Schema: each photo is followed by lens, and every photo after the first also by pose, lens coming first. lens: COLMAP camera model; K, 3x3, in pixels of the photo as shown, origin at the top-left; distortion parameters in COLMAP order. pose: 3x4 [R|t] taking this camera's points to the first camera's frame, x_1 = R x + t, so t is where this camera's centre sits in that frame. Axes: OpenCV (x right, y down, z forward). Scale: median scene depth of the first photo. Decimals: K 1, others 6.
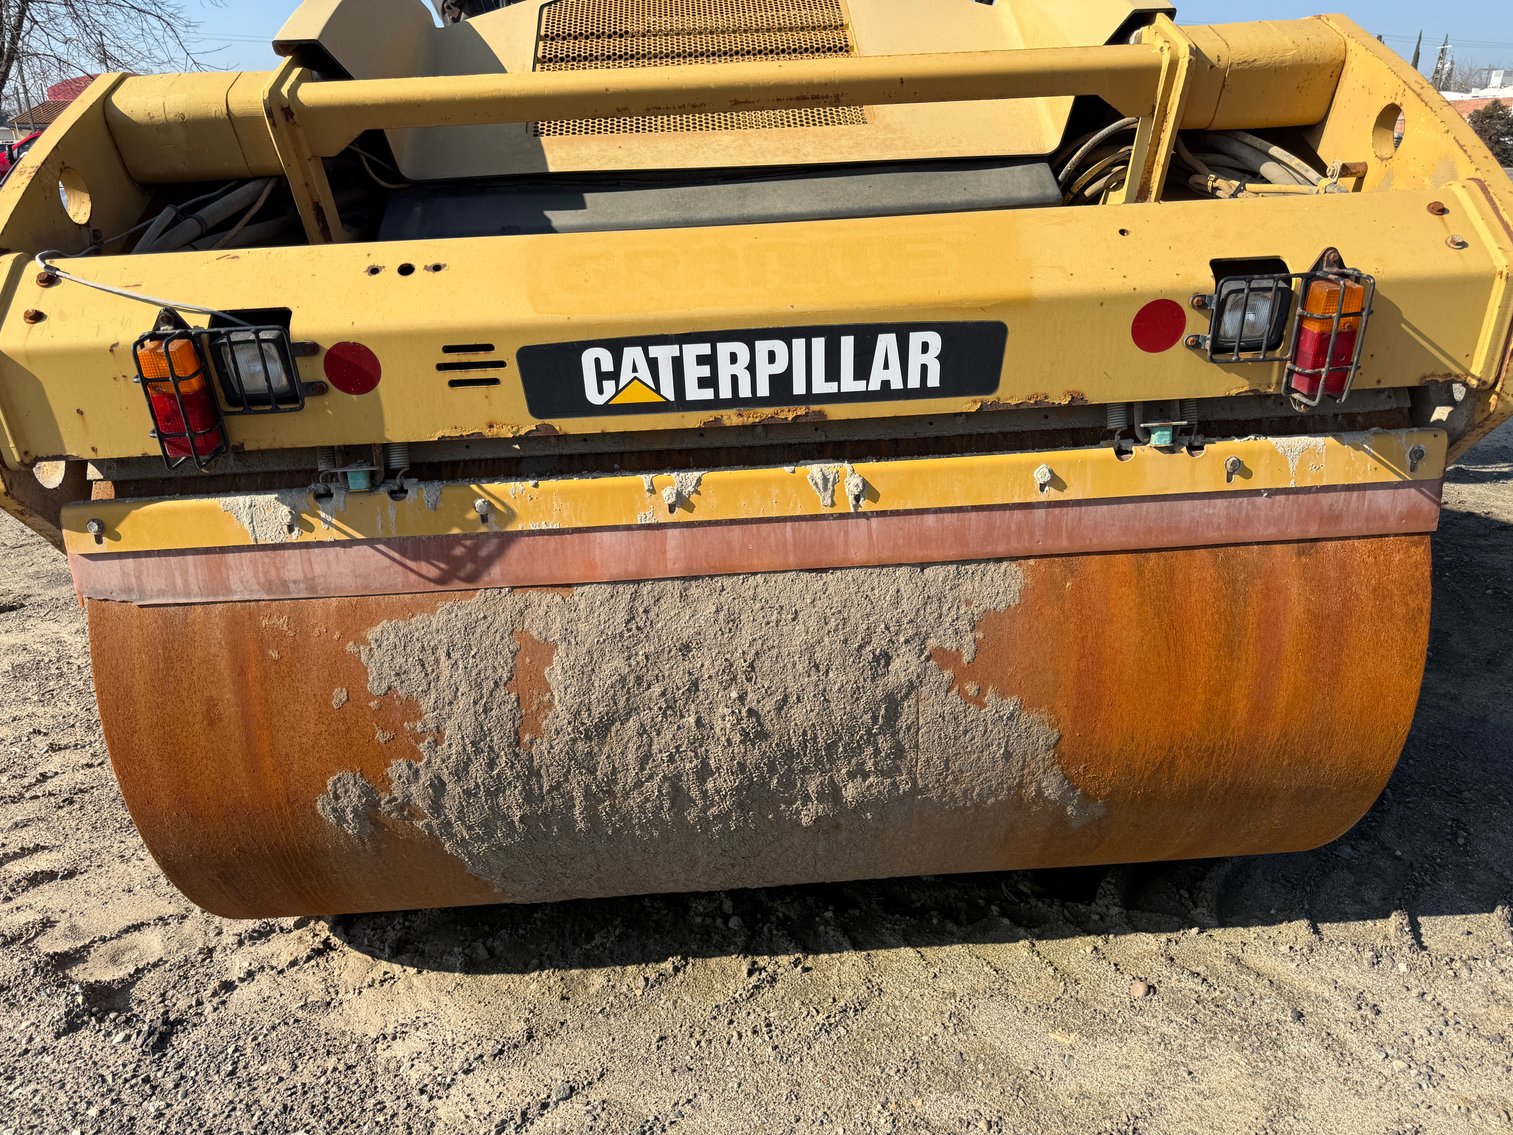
lens RADIAL K [[1061.7, 0, 750.1], [0, 1061.7, 554.6], [0, 0, 1]] dist [0.052039, -0.027832]
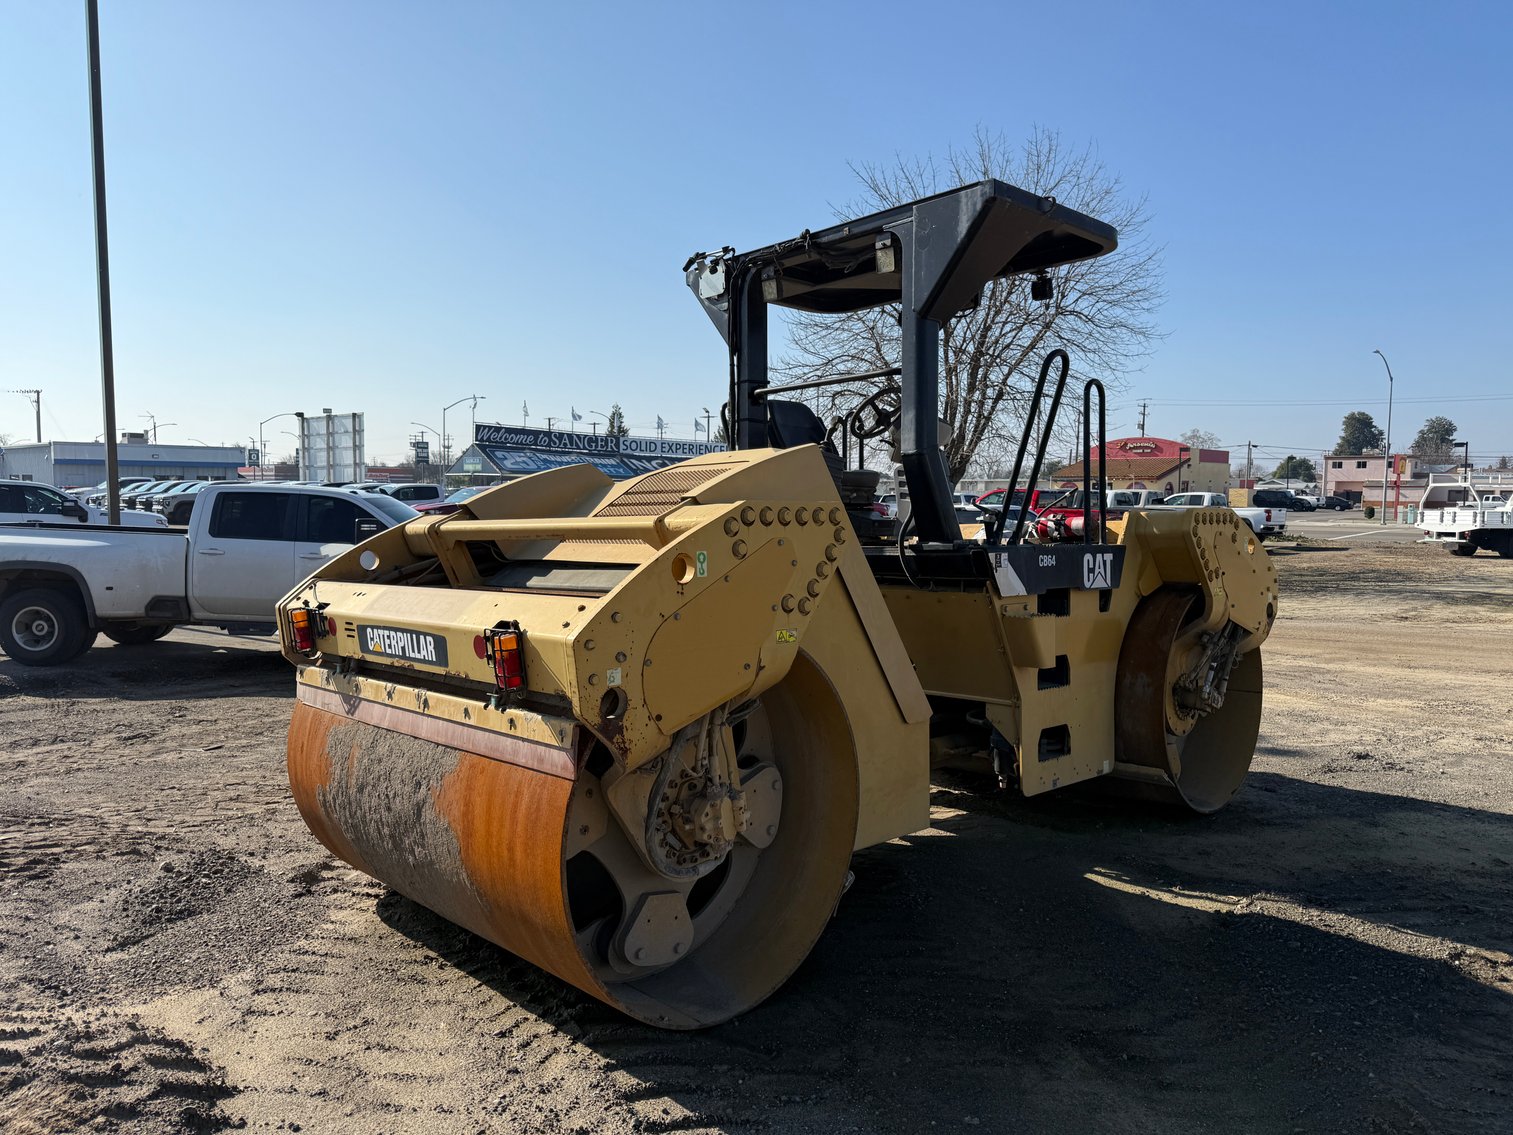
lens RADIAL K [[1061.7, 0, 757.3], [0, 1061.7, 575.9], [0, 0, 1]] dist [0.052039, -0.027832]
pose [[0.656688, 0.069631, -0.750941, 2.263394], [-0.276062, 0.948814, -0.153433, -0.165328], [0.701820, 0.308064, 0.642297, -0.039863]]
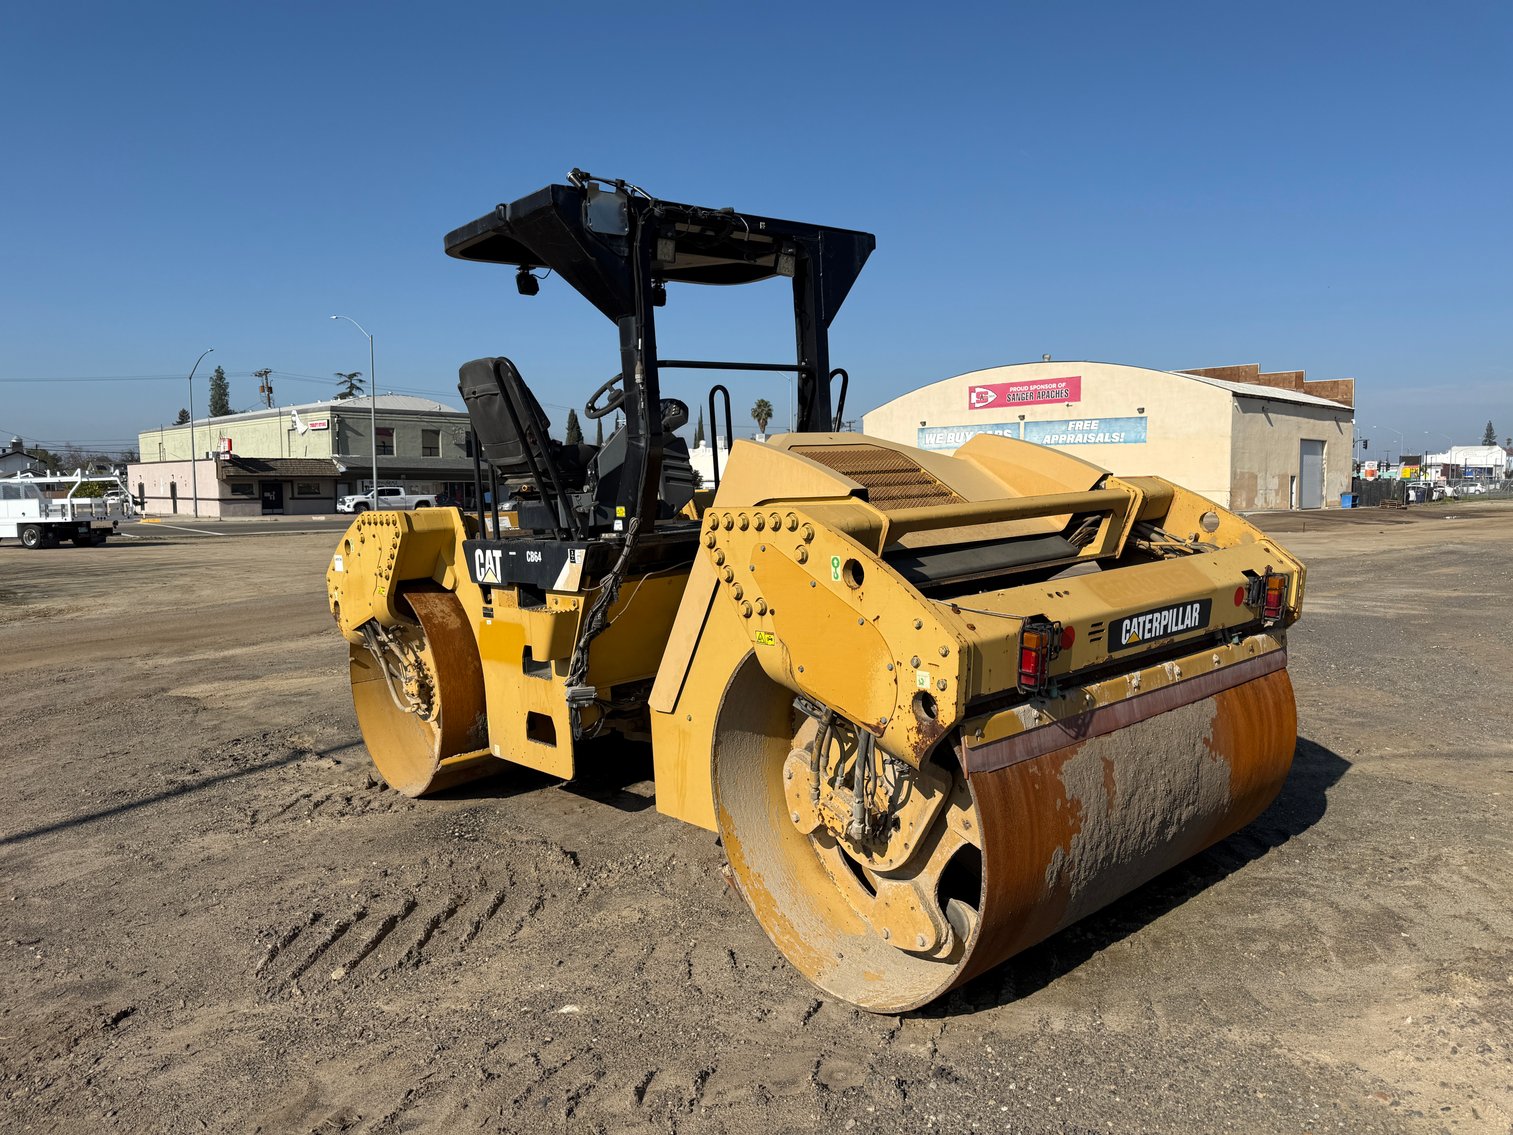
lens RADIAL K [[1061.7, 0, 769.1], [0, 1061.7, 579.4], [0, 0, 1]] dist [0.052039, -0.027832]
pose [[0.771054, -0.054284, 0.634452, -2.105264], [0.232902, 0.951365, -0.201648, 0.011500], [-0.592649, 0.303247, 0.746196, -0.295160]]
